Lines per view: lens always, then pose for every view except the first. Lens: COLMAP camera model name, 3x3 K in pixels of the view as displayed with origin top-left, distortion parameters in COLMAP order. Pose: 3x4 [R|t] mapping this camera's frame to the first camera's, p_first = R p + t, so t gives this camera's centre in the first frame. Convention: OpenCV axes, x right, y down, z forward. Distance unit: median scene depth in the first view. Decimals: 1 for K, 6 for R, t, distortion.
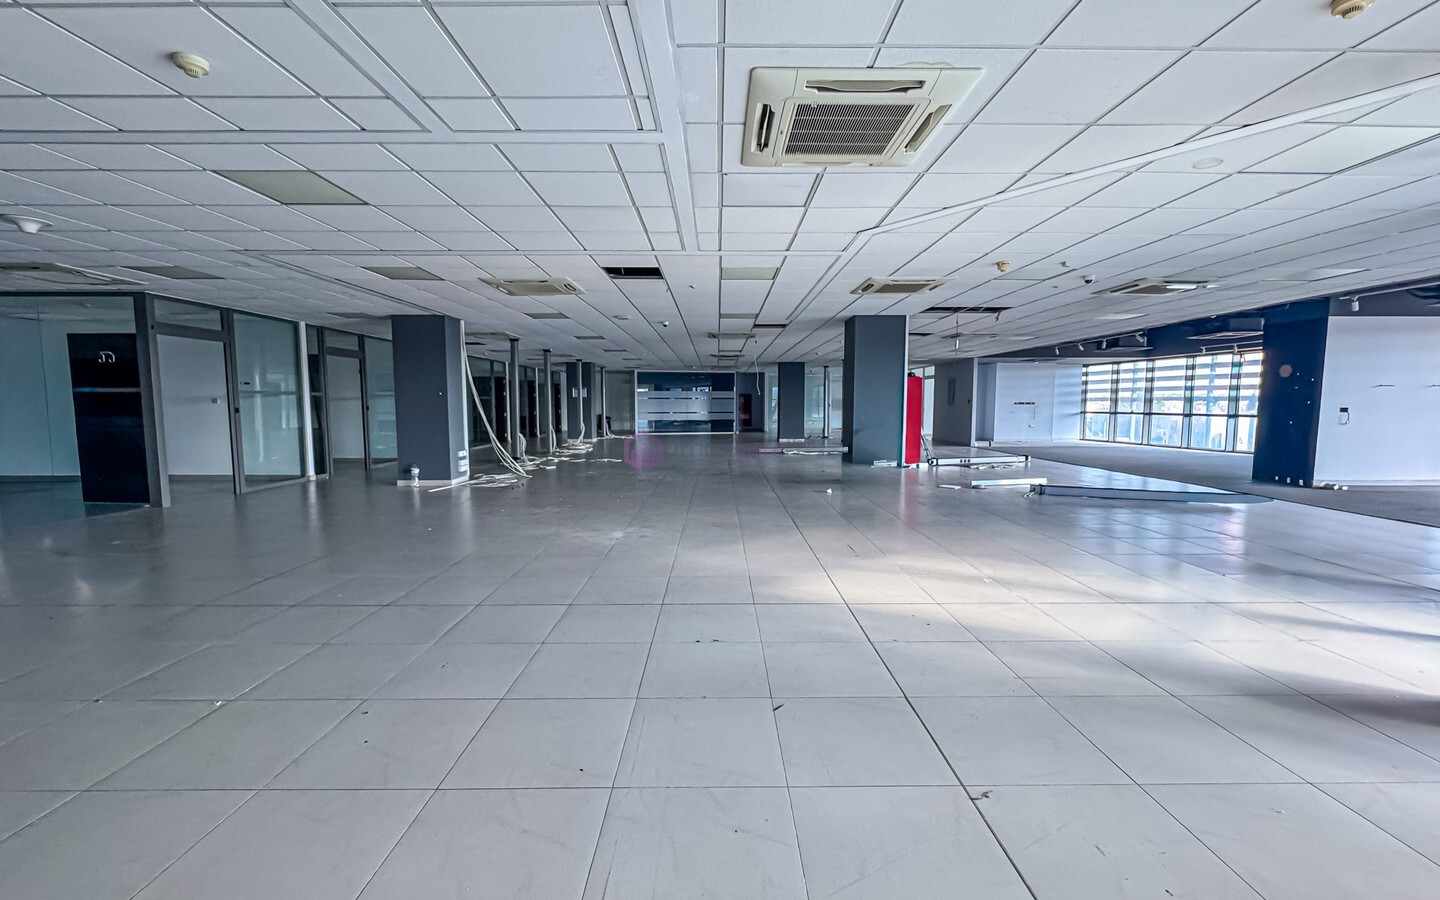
lens RADIAL K [[578.5, 0, 720.0], [0, 578.5, 450.0], [0, 0, 1]] dist [-0.000908, -0.000282]
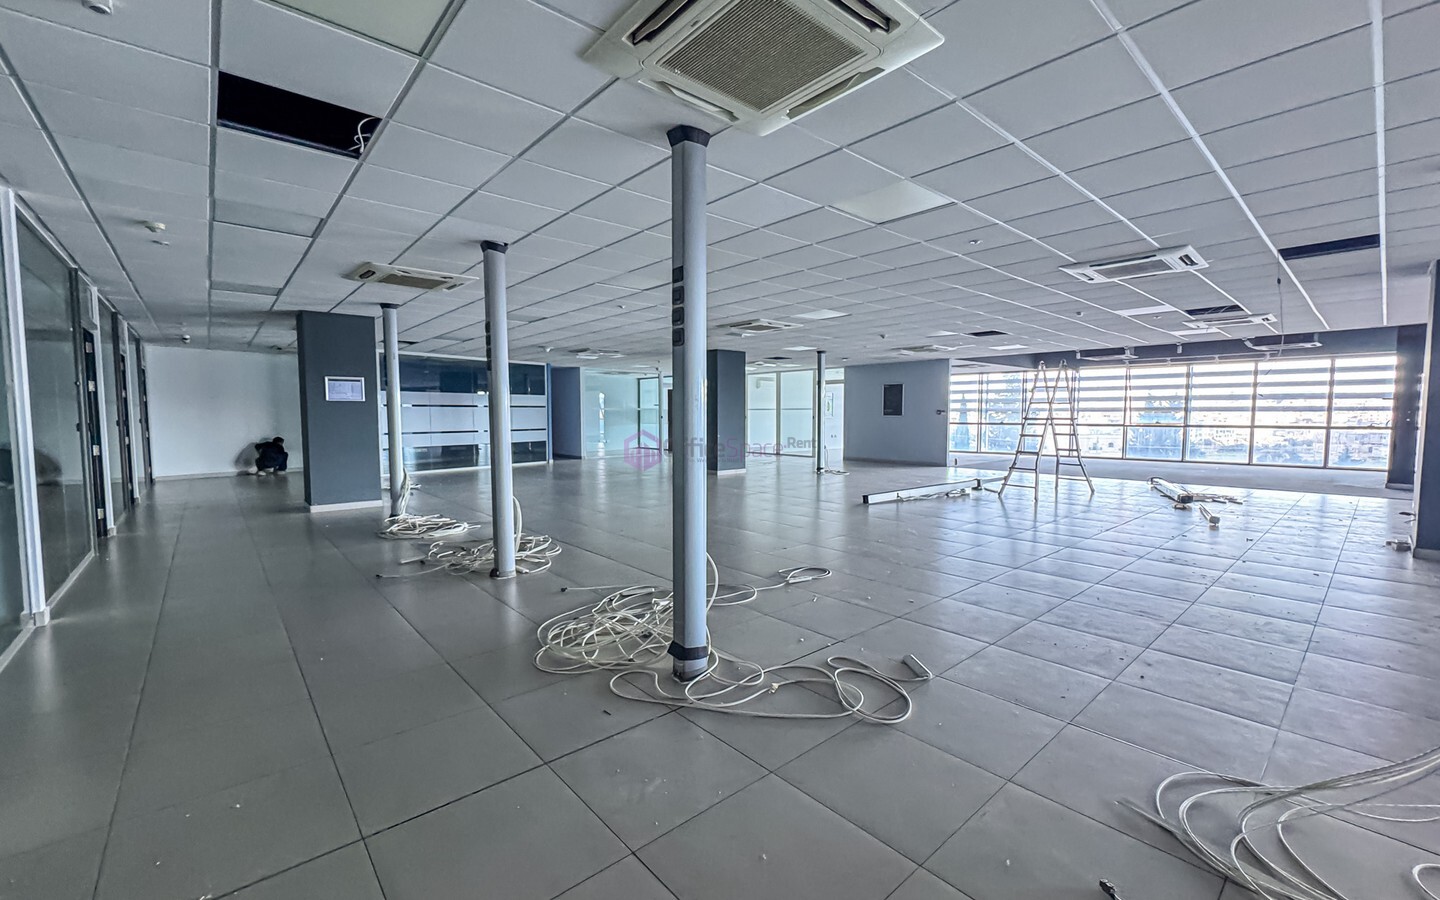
lens RADIAL K [[591.6, 0, 720.0], [0, 591.6, 450.0], [0, 0, 1]] dist [0.117734, -0.000081]
pose [[0.761178, -0.037413, 0.647463, -0.296246], [0.049477, 0.998775, -0.000453, -0.044138], [-0.646653, 0.032380, 0.762097, 0.520131]]
